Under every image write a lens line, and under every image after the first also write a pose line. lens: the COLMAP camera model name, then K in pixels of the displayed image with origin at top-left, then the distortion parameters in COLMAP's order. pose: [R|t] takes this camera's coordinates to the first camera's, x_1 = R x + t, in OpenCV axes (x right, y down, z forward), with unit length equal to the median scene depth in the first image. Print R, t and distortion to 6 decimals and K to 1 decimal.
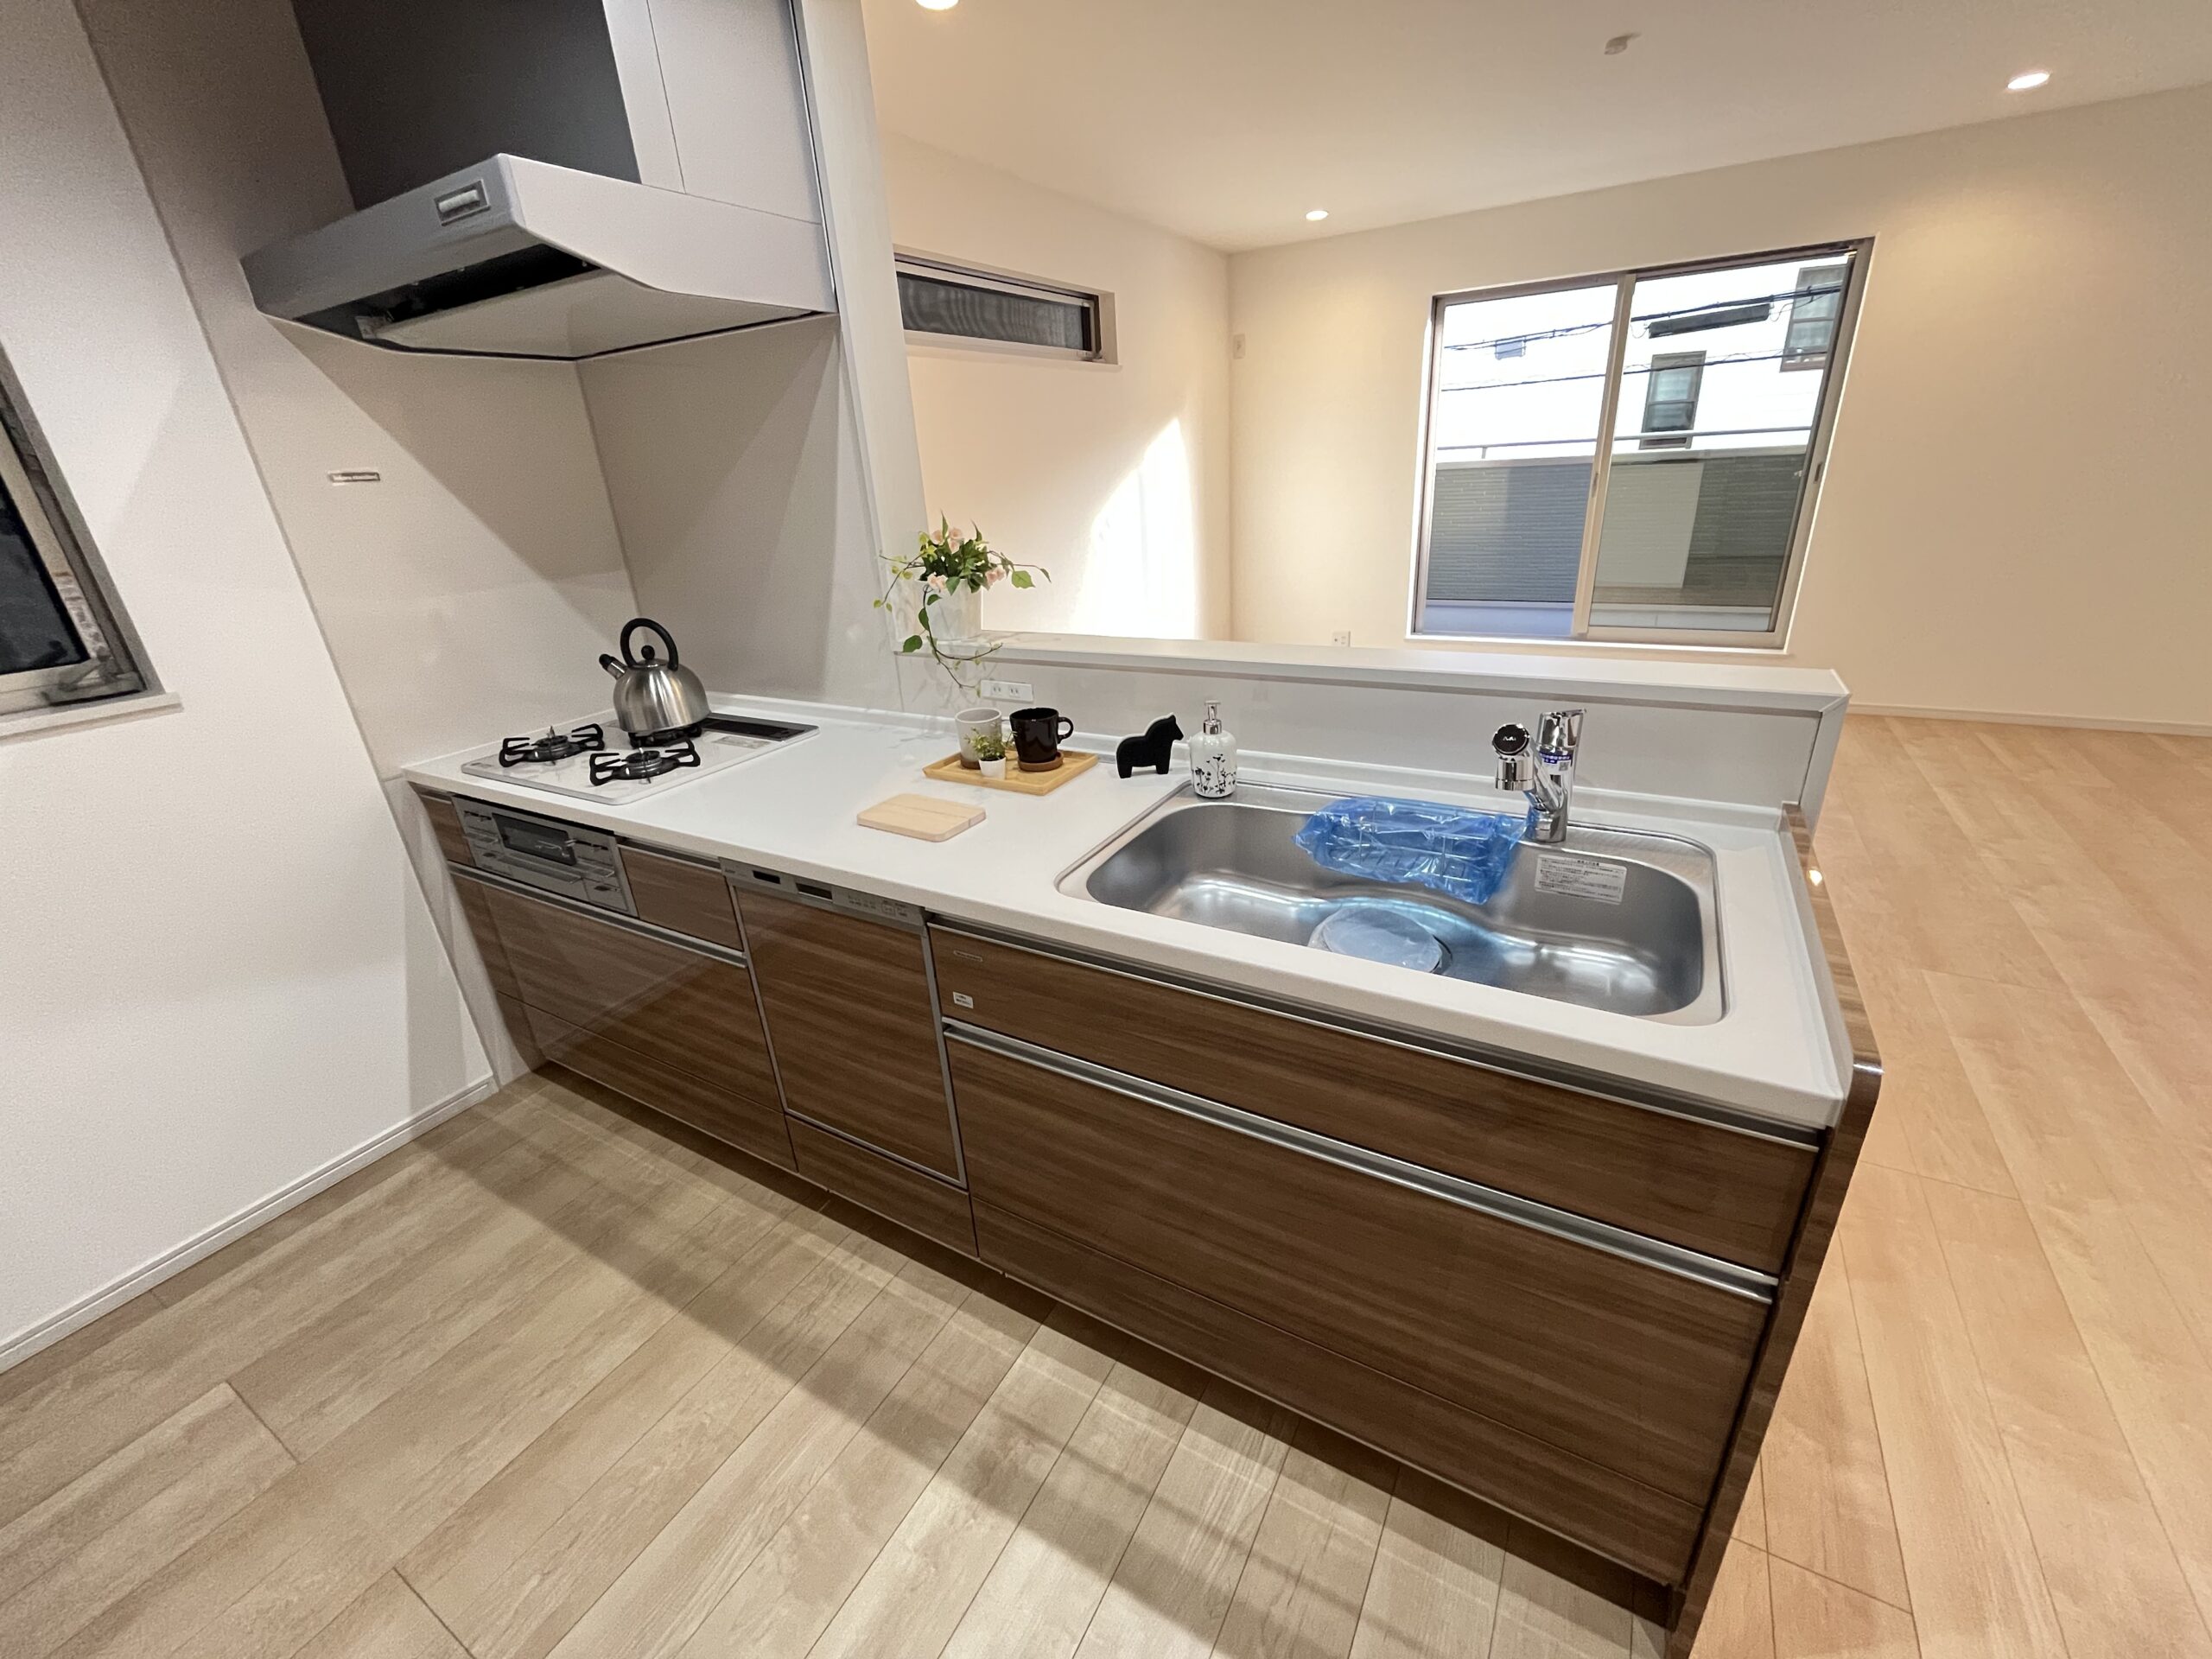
lens RADIAL K [[897.6, 0, 1106.0], [0, 897.6, 829.5], [0, 0, 1]] dist [-0.002333, 0.000827]
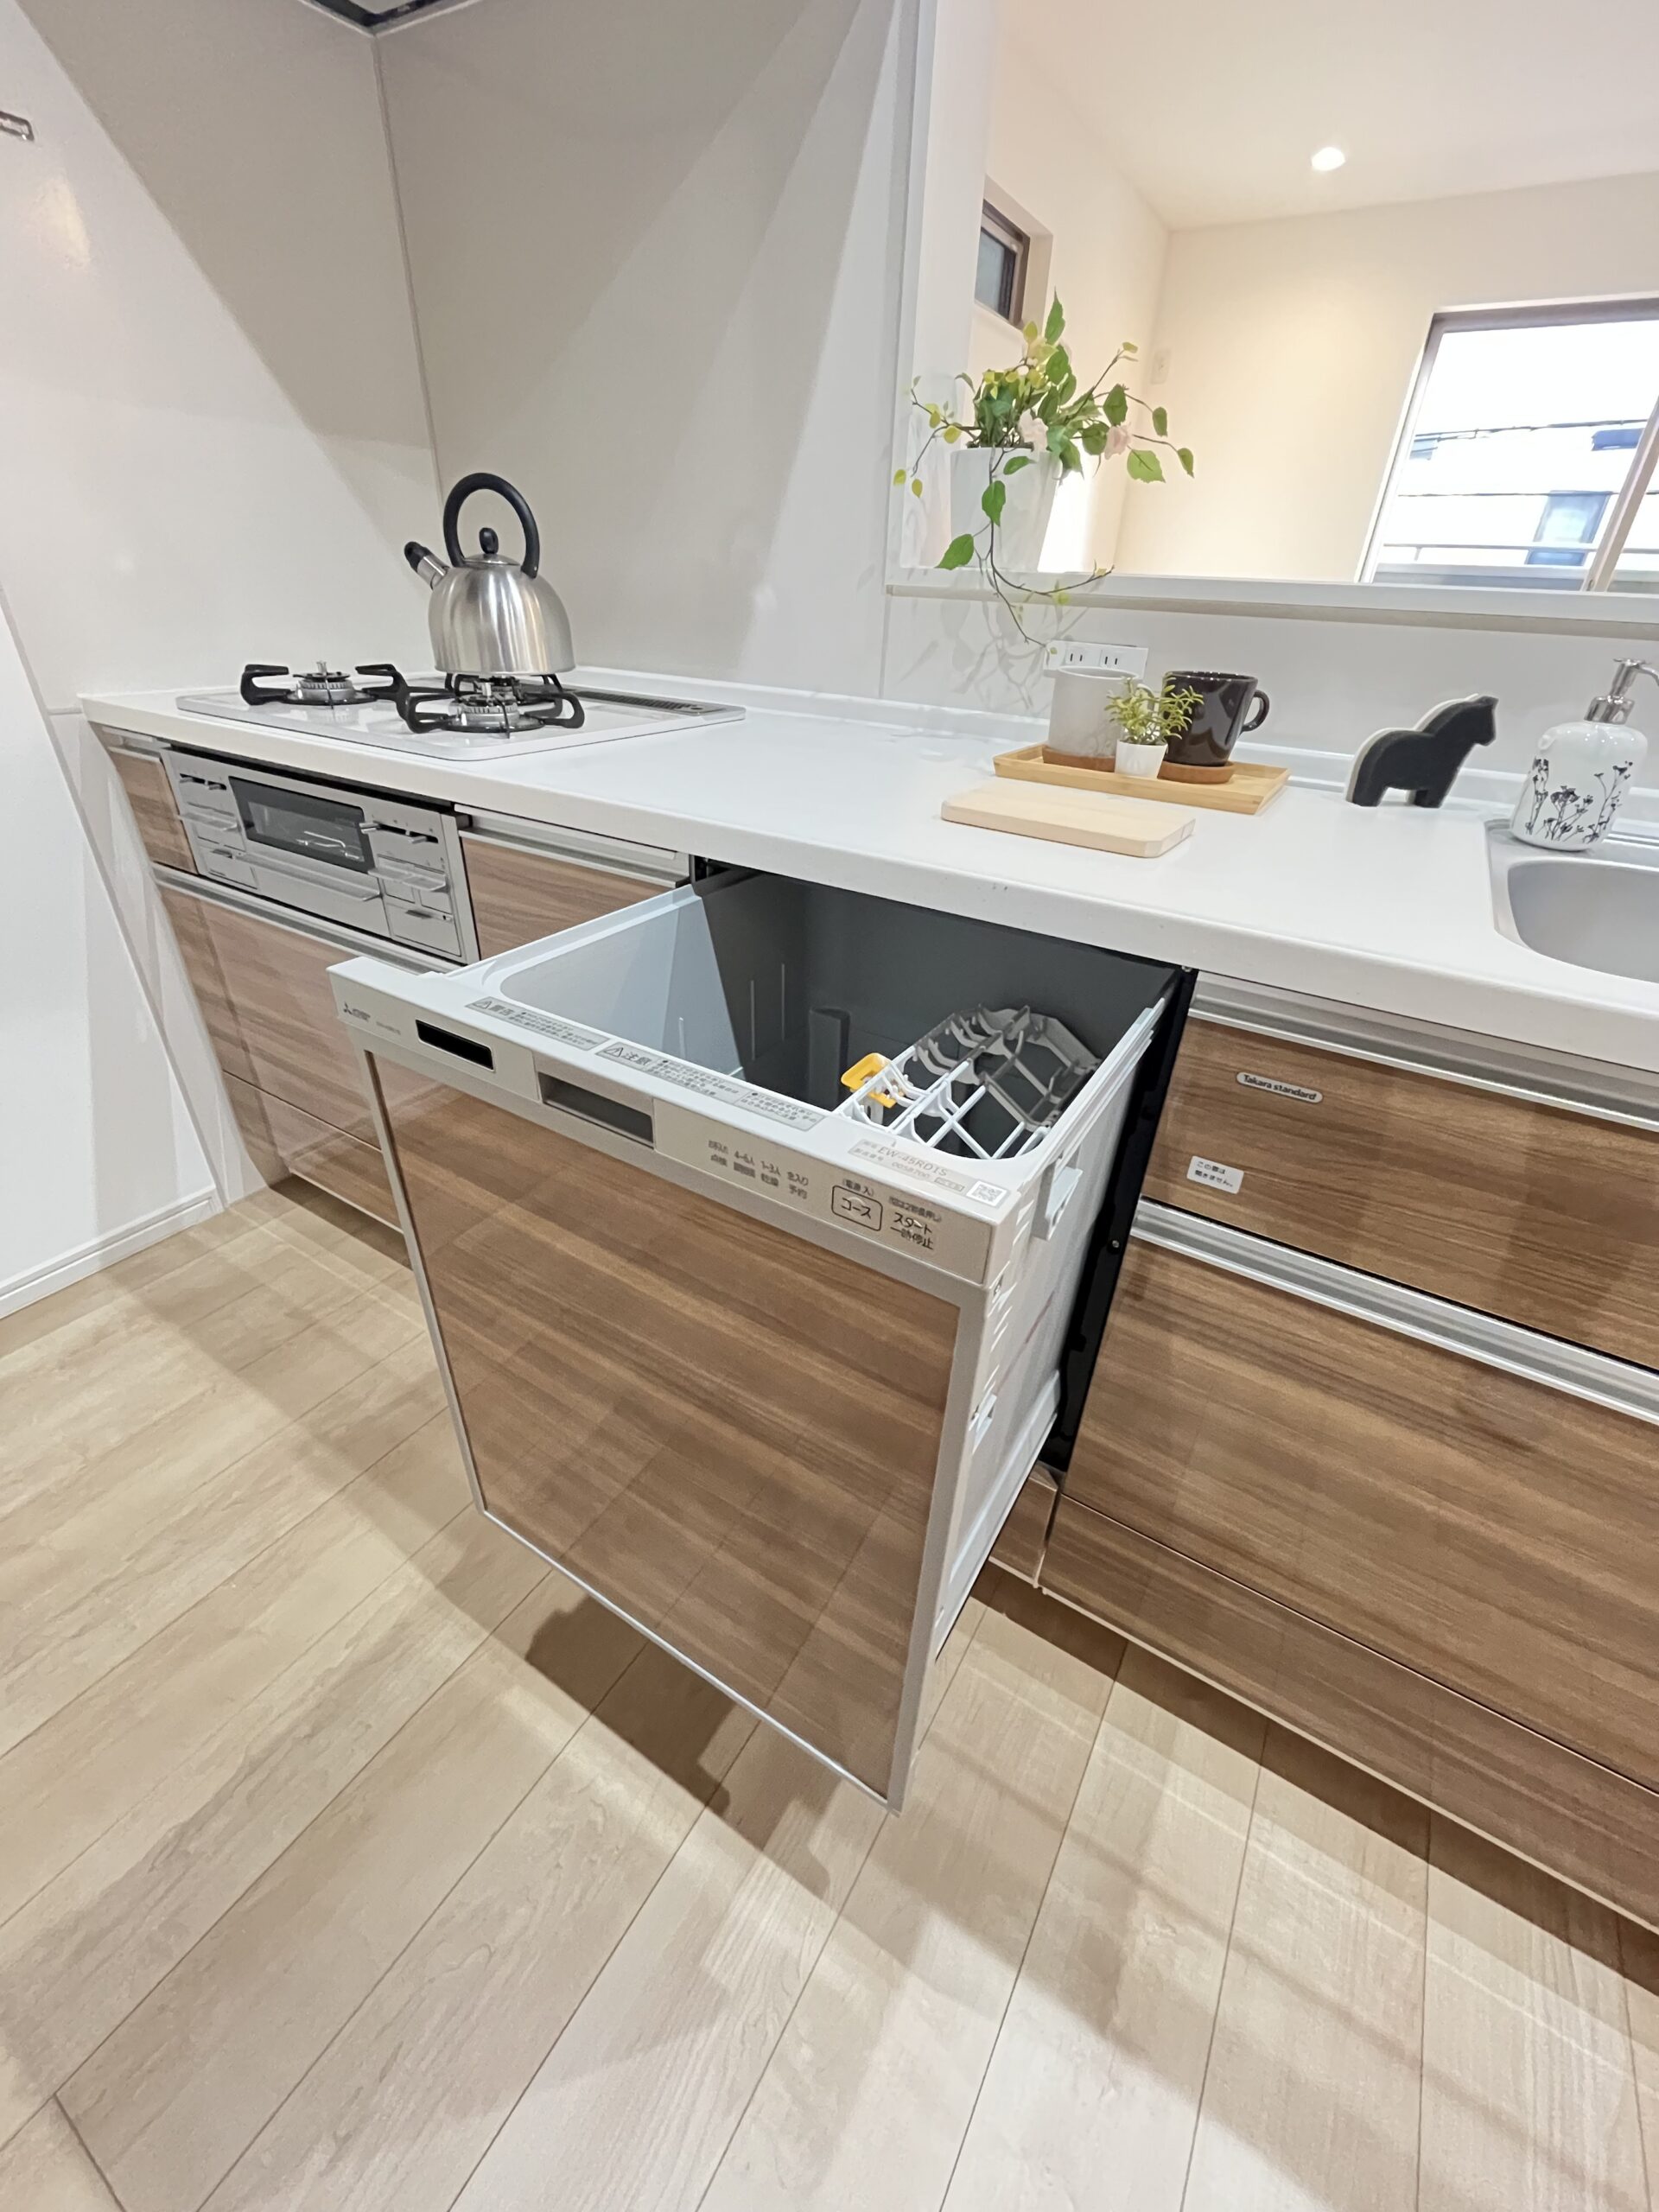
lens RADIAL K [[897.6, 0, 829.5], [0, 897.6, 1106.0], [0, 0, 1]] dist [-0.002333, 0.000827]
pose [[0.994469, 0.102227, 0.024092, -0.271807], [-0.104589, 0.984856, 0.138275, 0.075073], [-0.009592, -0.140030, 0.990101, 0.365158]]
